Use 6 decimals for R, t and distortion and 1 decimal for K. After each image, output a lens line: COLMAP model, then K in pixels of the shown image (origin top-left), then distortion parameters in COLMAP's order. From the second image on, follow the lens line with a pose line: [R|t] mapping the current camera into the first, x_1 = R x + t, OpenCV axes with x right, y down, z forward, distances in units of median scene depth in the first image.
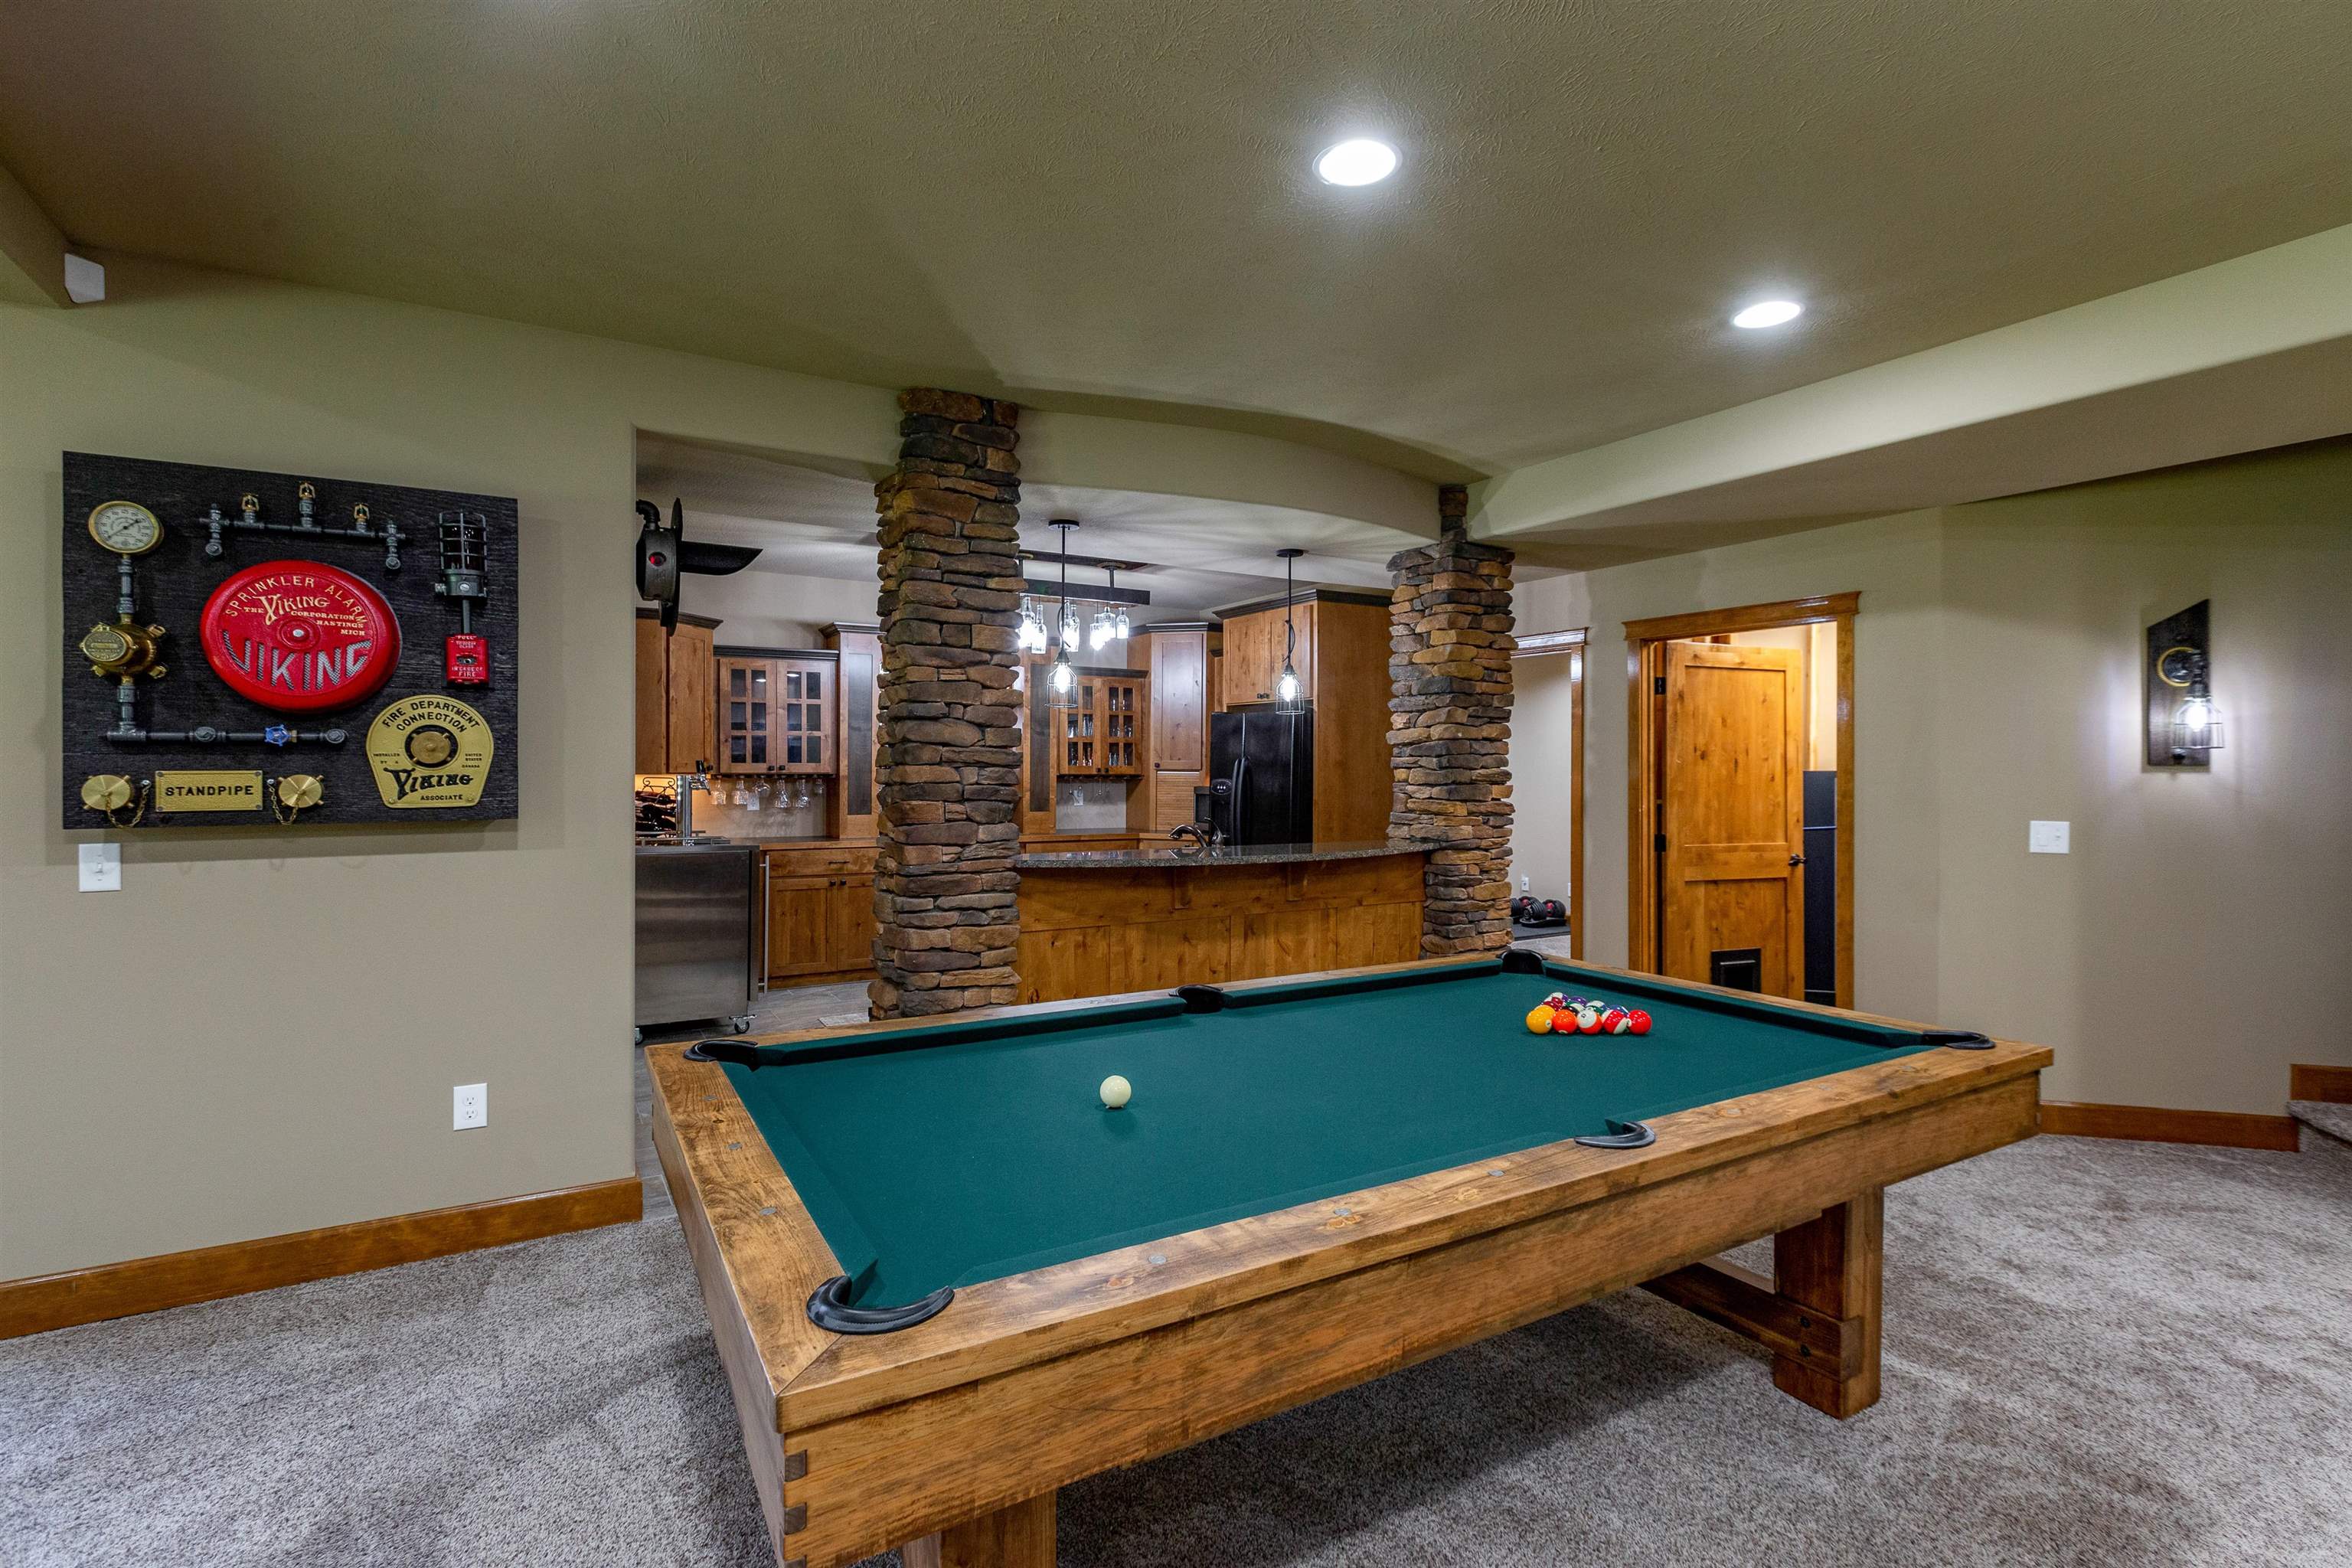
lens RADIAL K [[1058.2, 0, 1170.0], [0, 1058.2, 770.8], [0, 0, 1]] dist [0.000353, -0.000307]
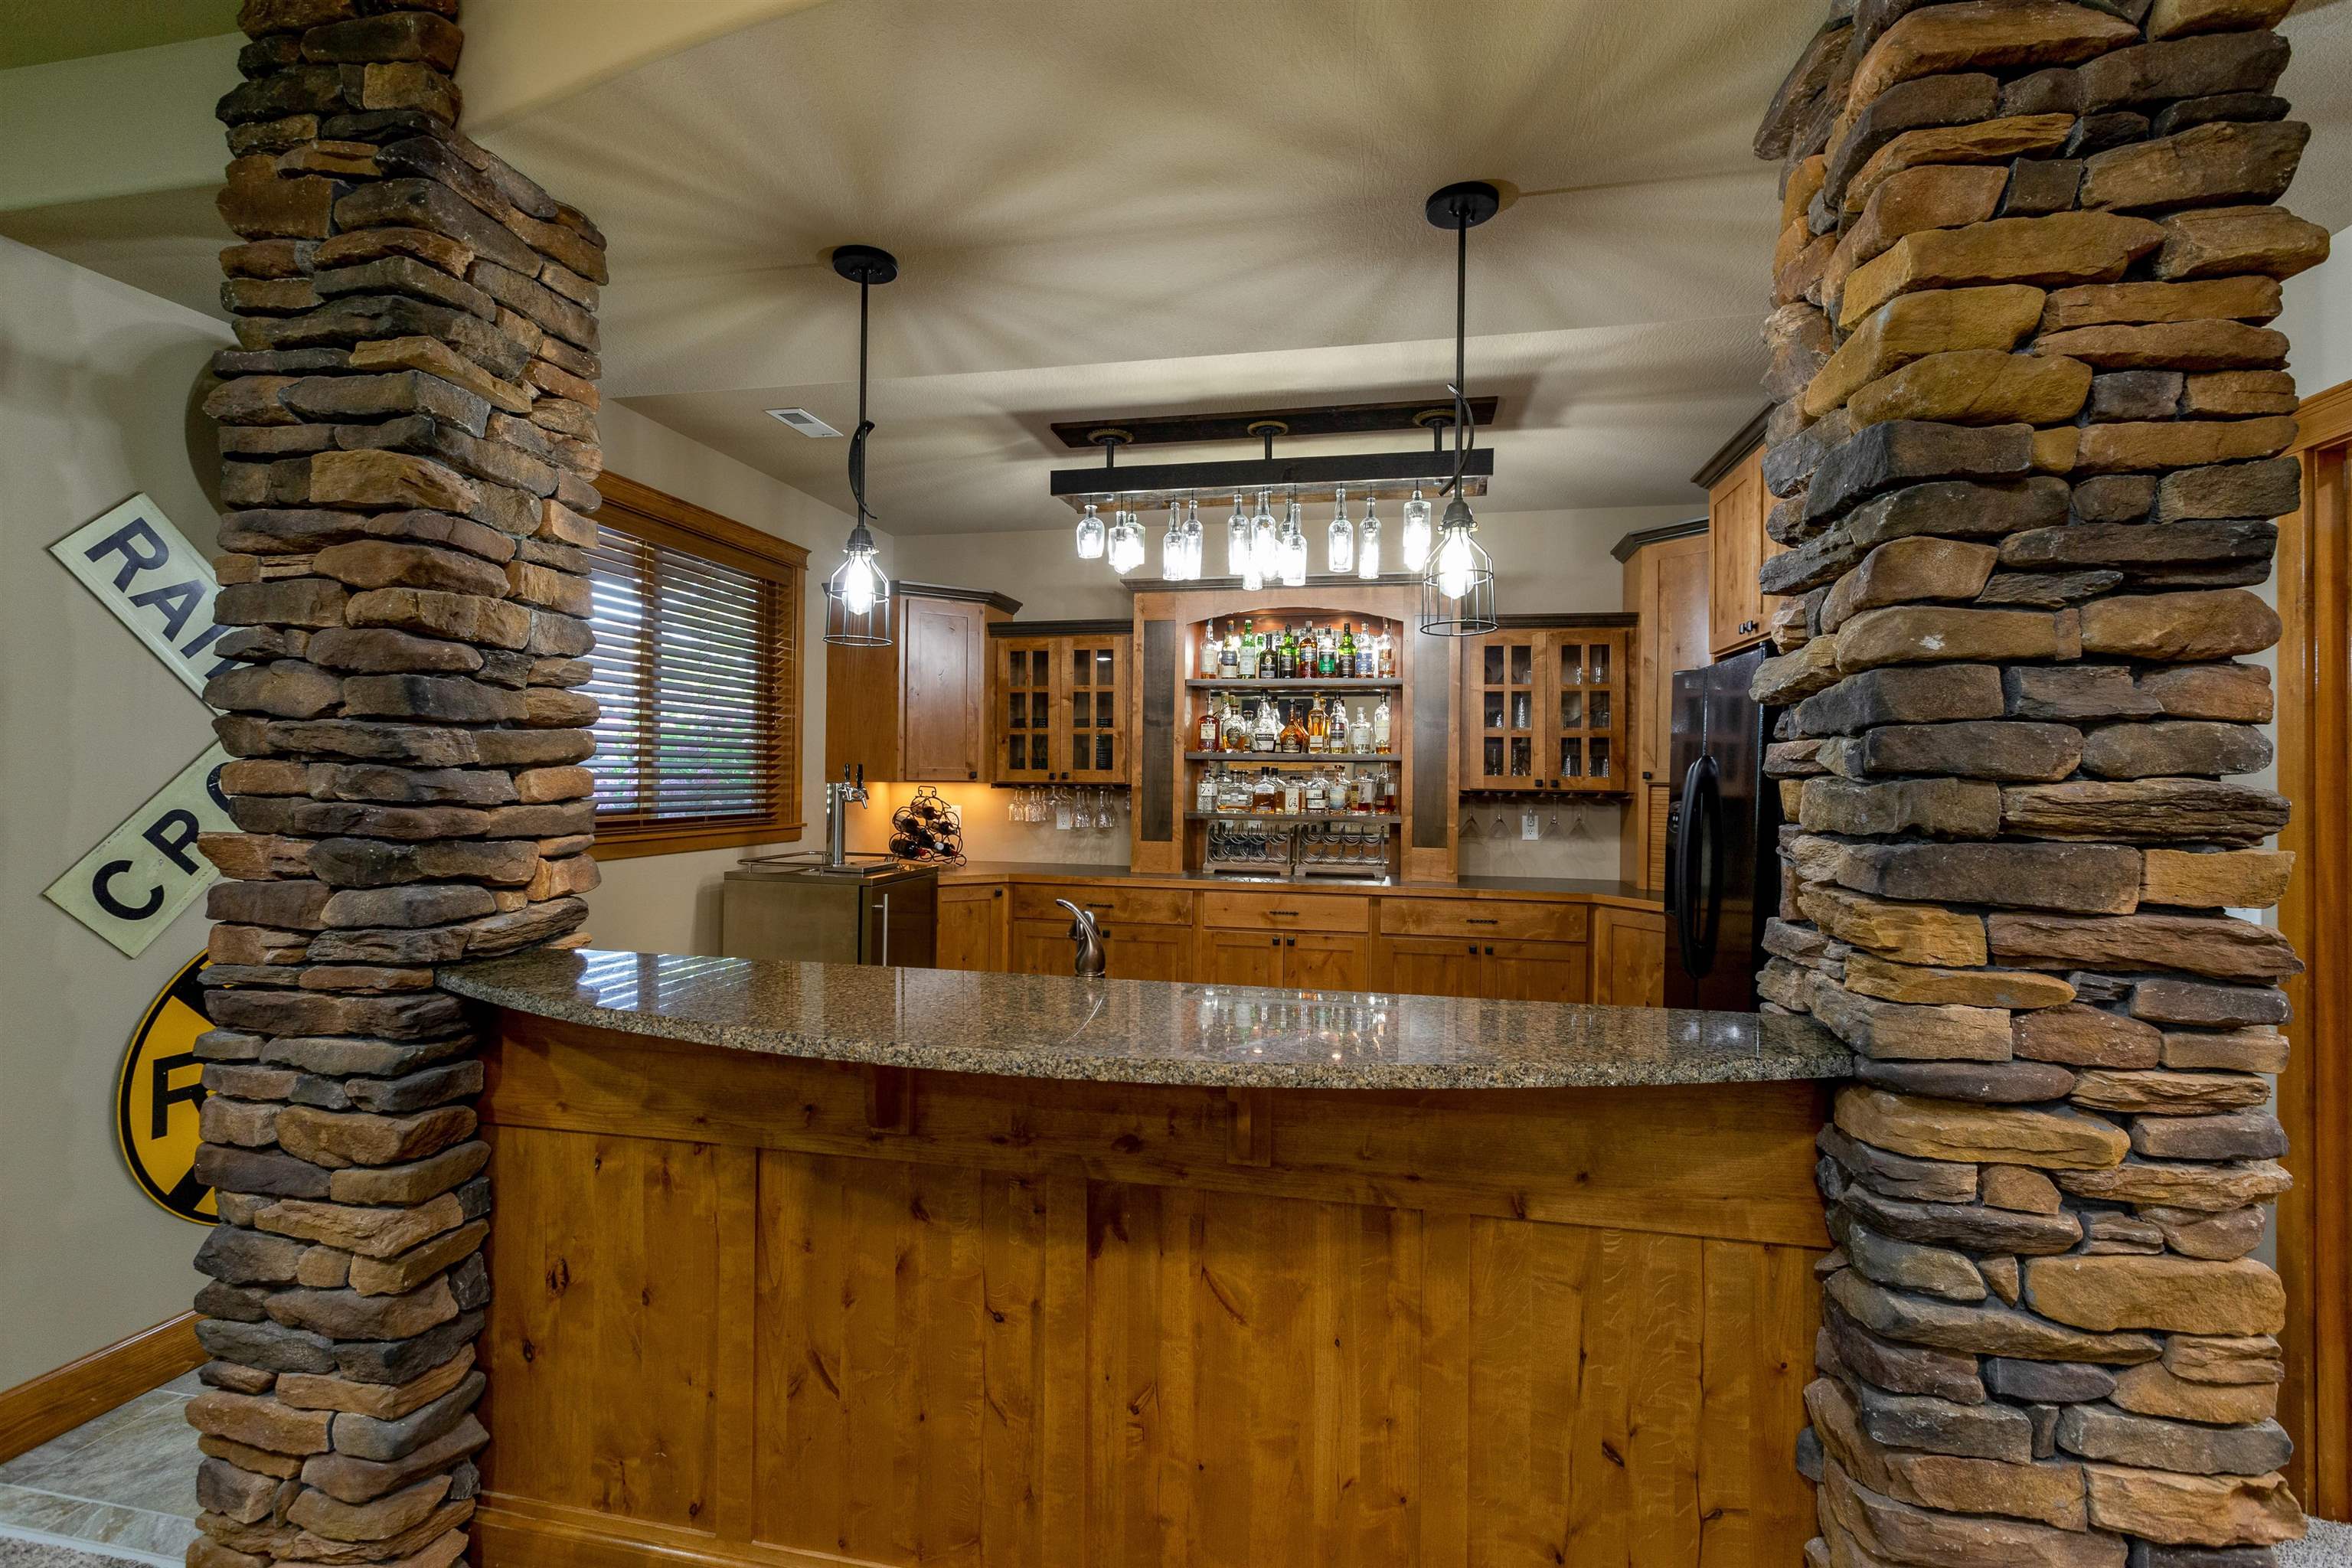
lens RADIAL K [[1064.1, 0, 1173.7], [0, 1064.1, 775.6], [0, 0, 1]] dist [0.000521, 0.000306]
pose [[0.748232, 0.004080, -0.663424, 0.301898], [-0.010305, 0.999932, -0.005473, 0.000560], [0.663357, 0.010932, 0.748223, 0.680023]]
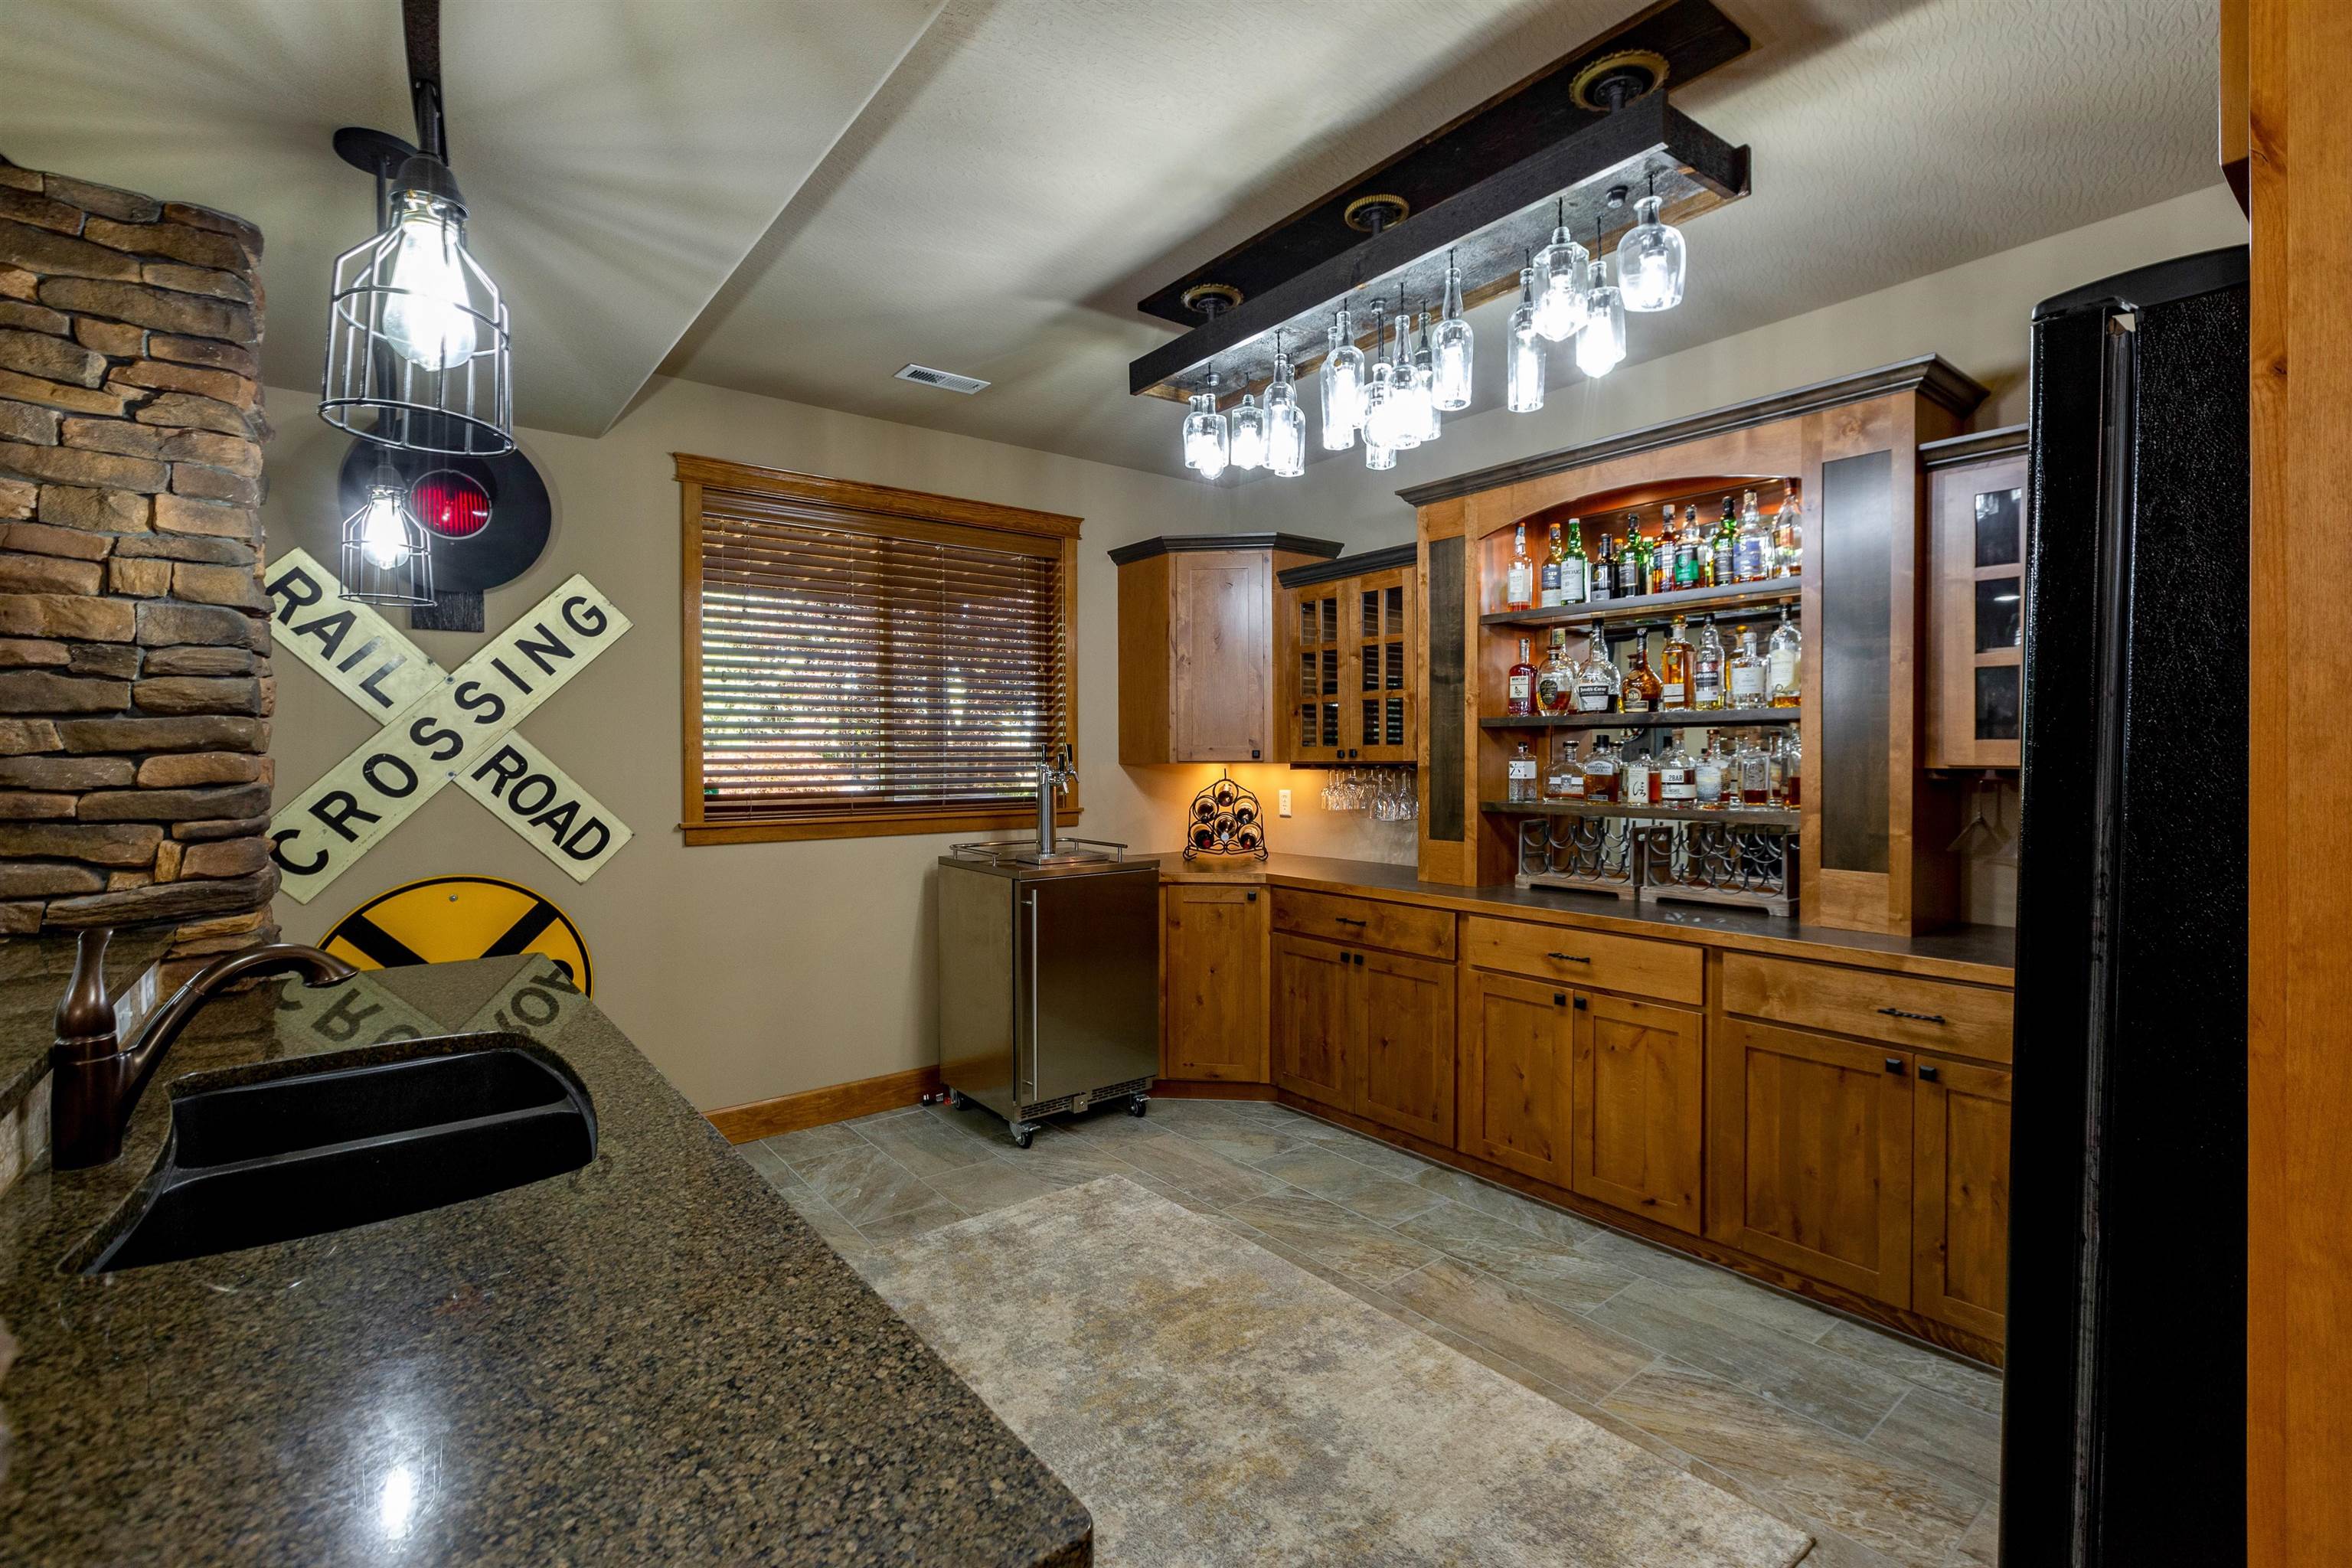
lens RADIAL K [[1058.2, 0, 1170.0], [0, 1058.2, 770.8], [0, 0, 1]] dist [0.000353, -0.000307]
pose [[0.141082, 0.010040, -0.989947, 0.323476], [0.001844, 0.999944, 0.010404, 0.000769], [0.989996, -0.003293, 0.141055, 1.168766]]
